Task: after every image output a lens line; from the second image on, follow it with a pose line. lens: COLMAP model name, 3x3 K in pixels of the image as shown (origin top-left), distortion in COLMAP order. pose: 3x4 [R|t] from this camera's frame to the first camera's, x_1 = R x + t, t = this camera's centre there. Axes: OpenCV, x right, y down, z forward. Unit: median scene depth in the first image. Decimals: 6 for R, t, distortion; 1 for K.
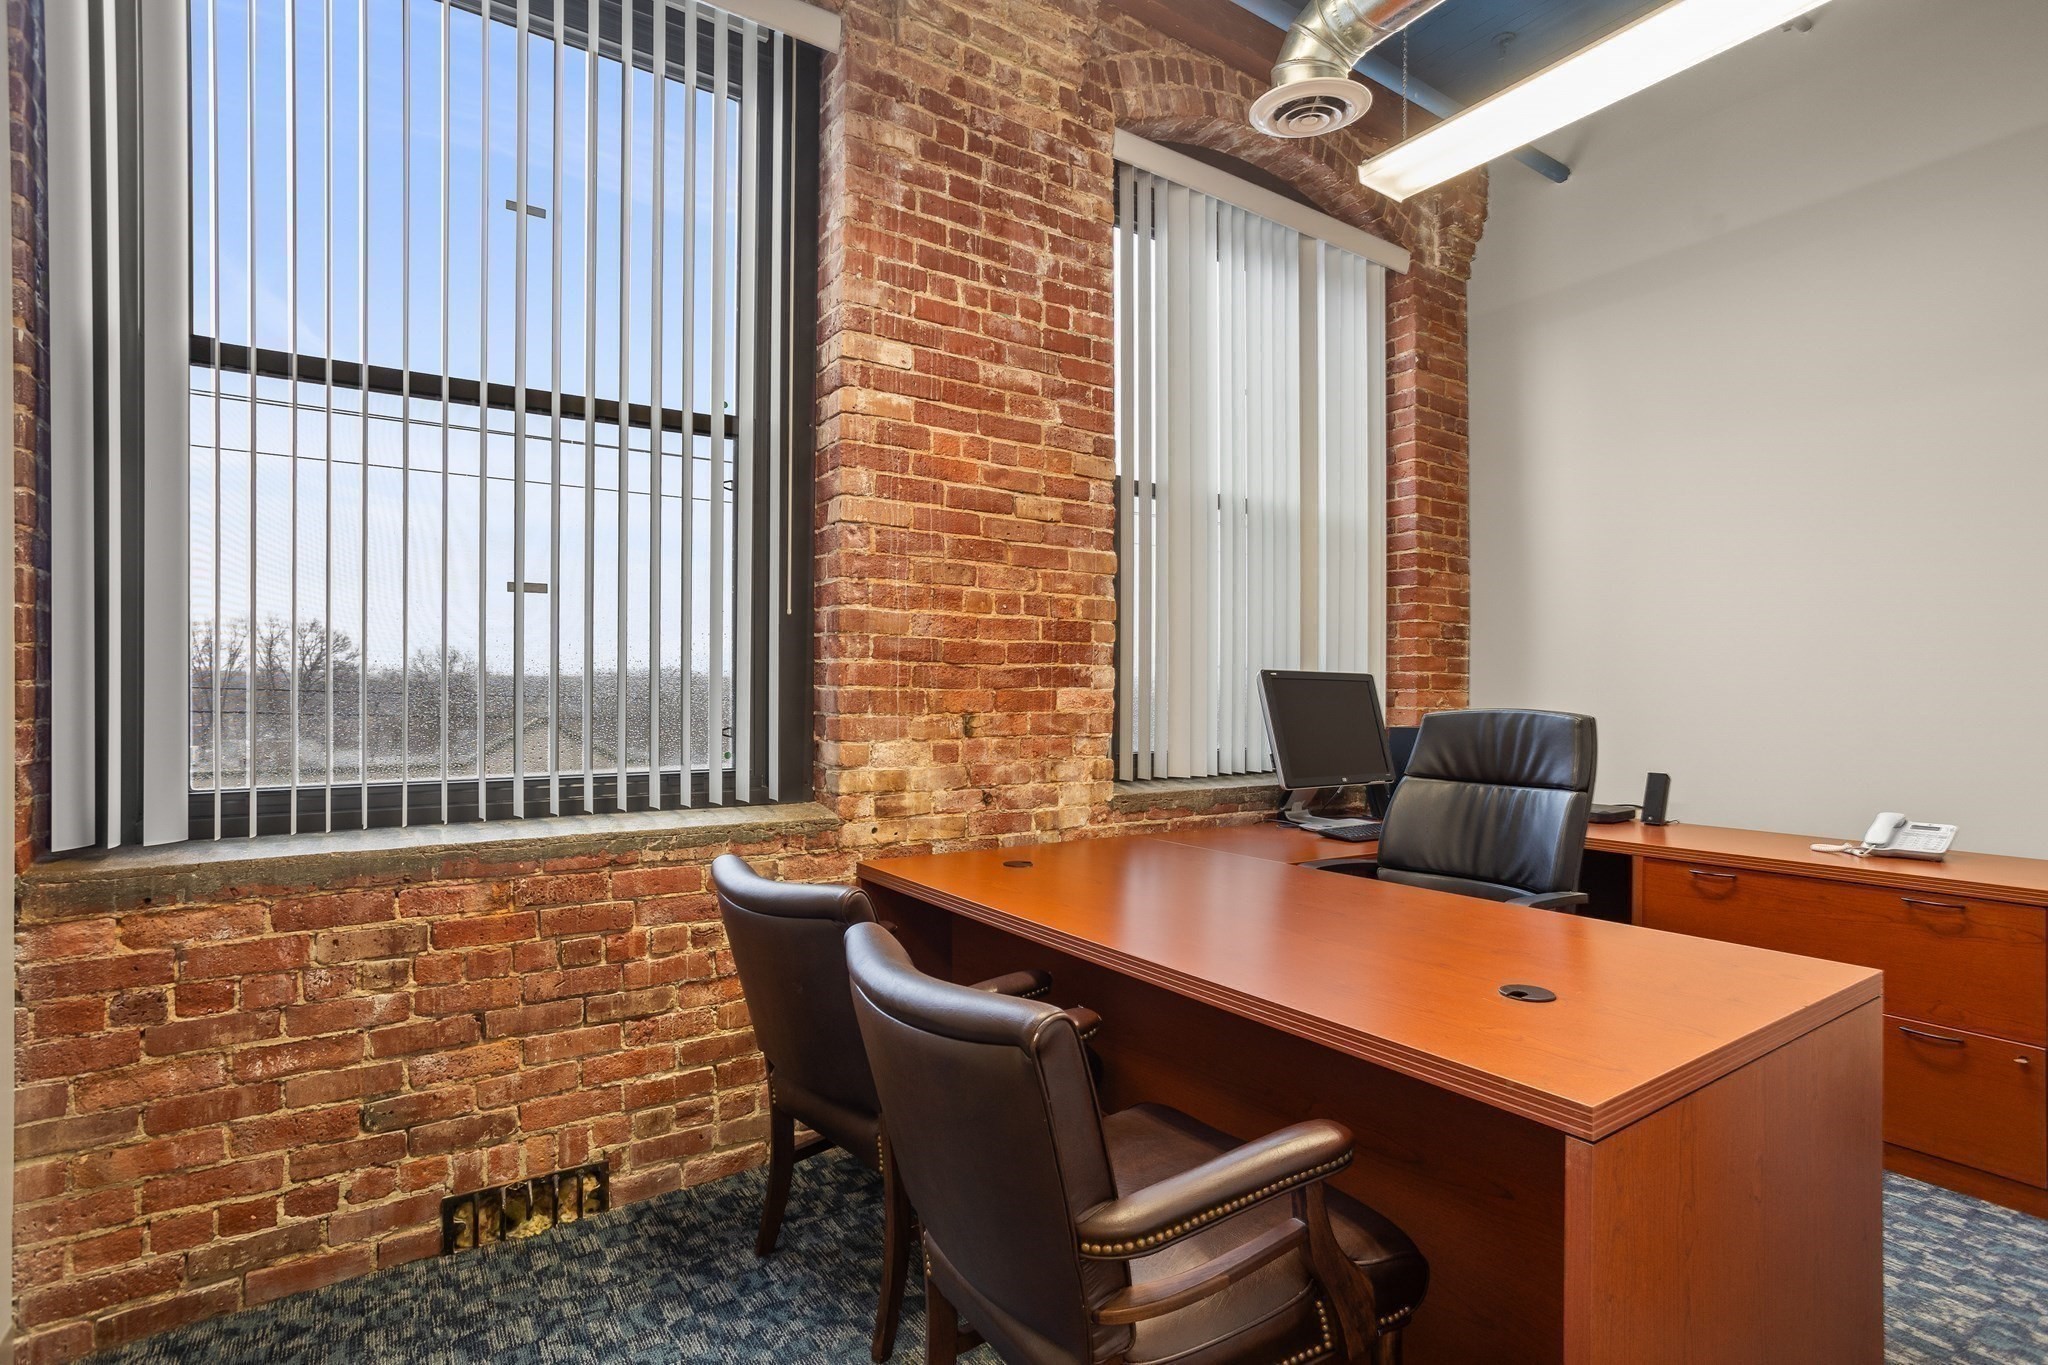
lens RADIAL K [[1002.1, 0, 1021.7], [0, 1002.1, 696.0], [0, 0, 1]] dist [-0.042324, 0.027343]
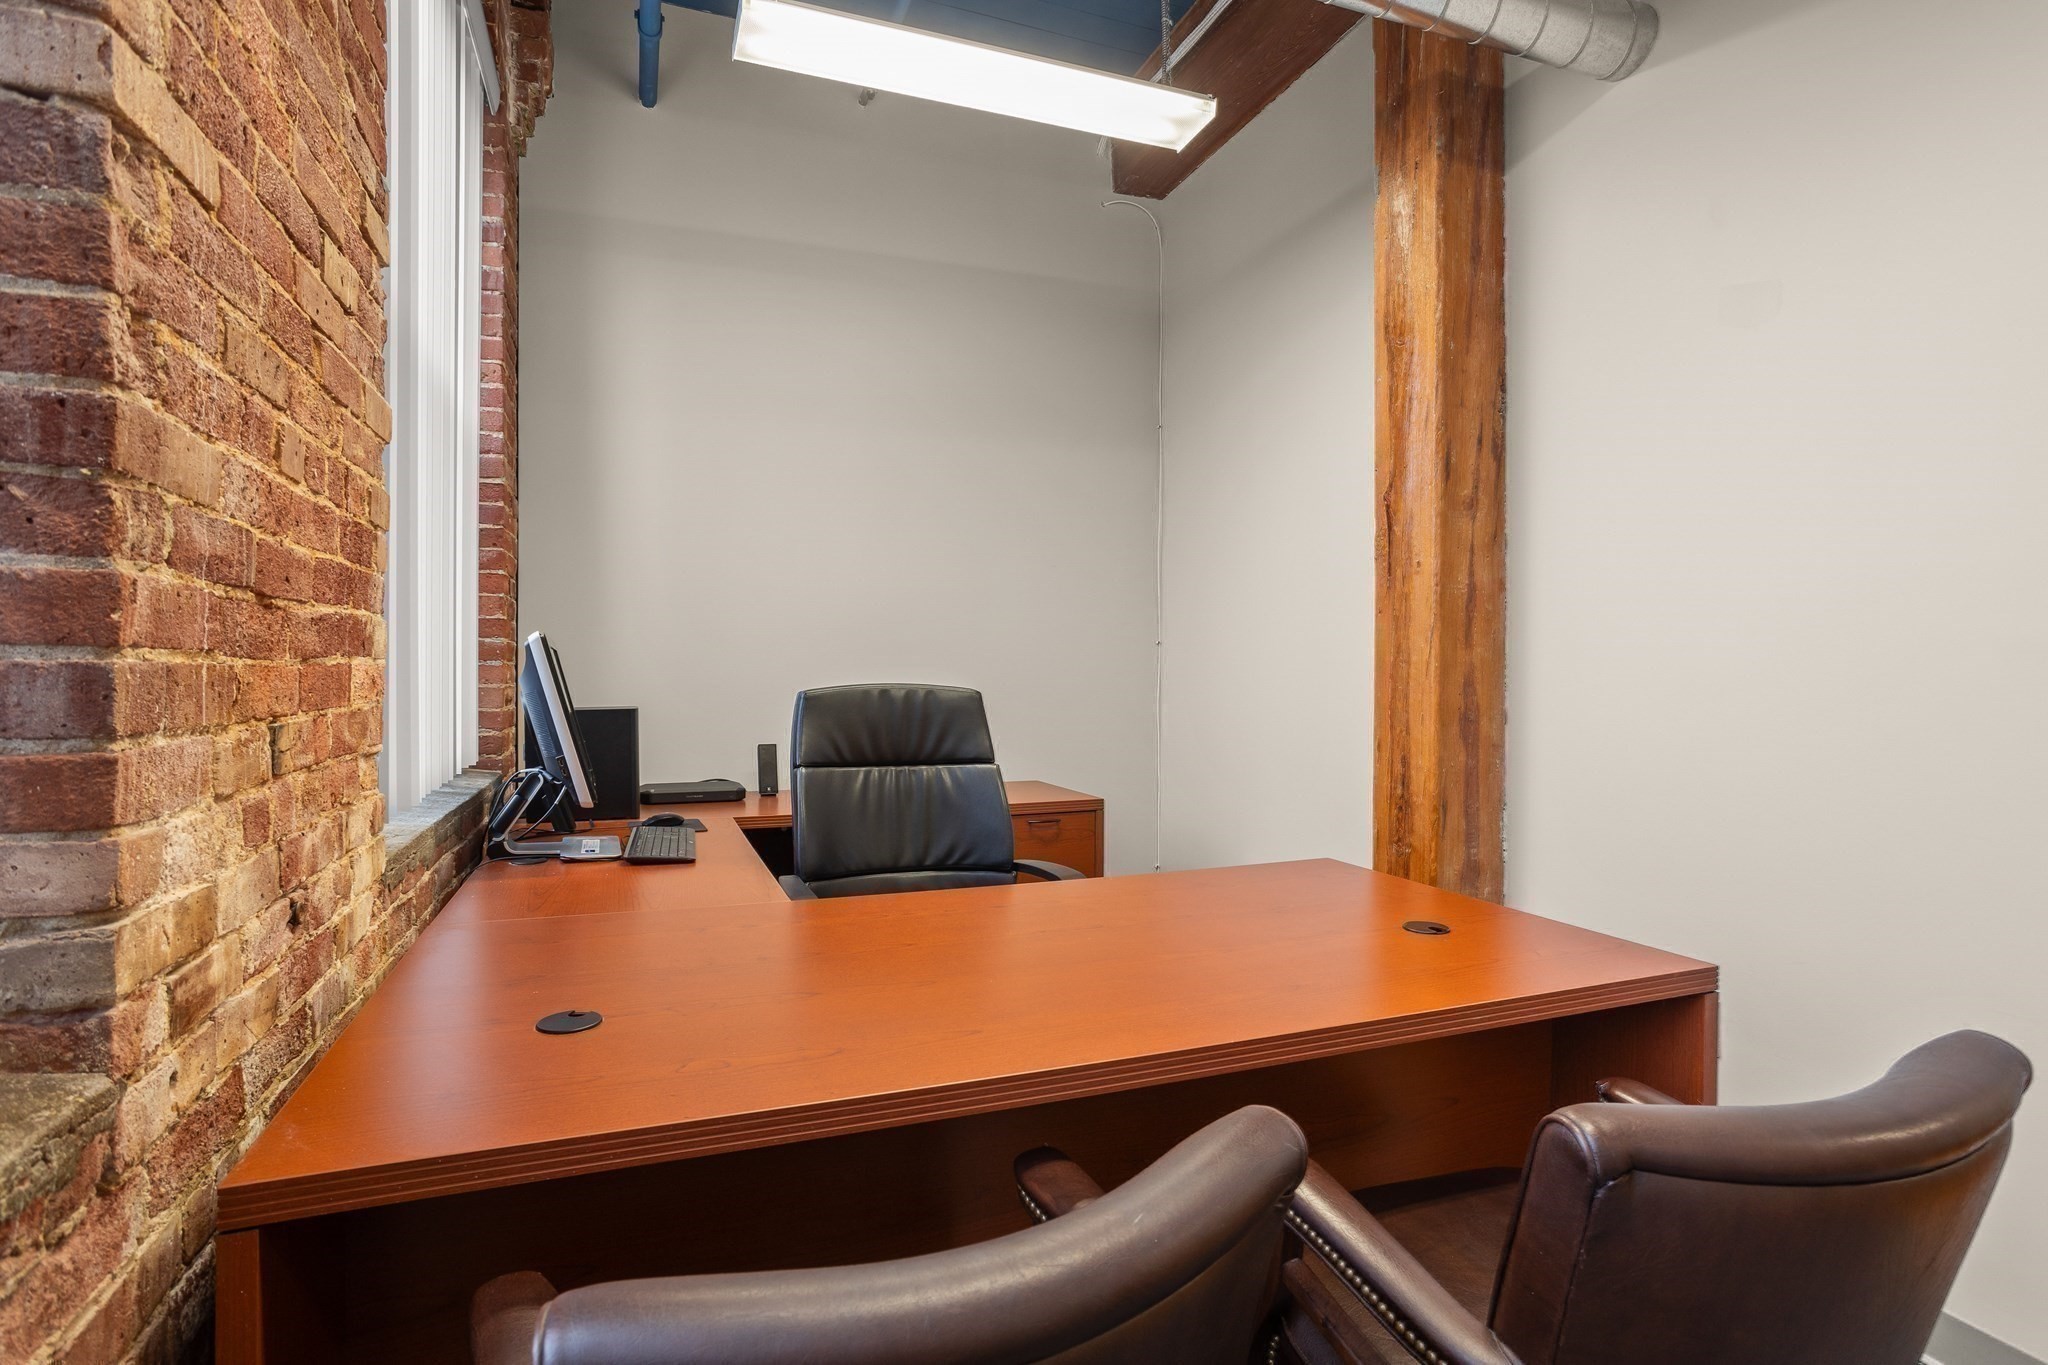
lens RADIAL K [[1002.1, 0, 1021.7], [0, 1002.1, 696.0], [0, 0, 1]] dist [-0.042324, 0.027343]
pose [[0.238166, -0.029070, 0.970789, -0.402831], [-0.001016, 0.999544, 0.030180, -0.005427], [-0.971224, -0.008175, 0.238028, 0.655408]]
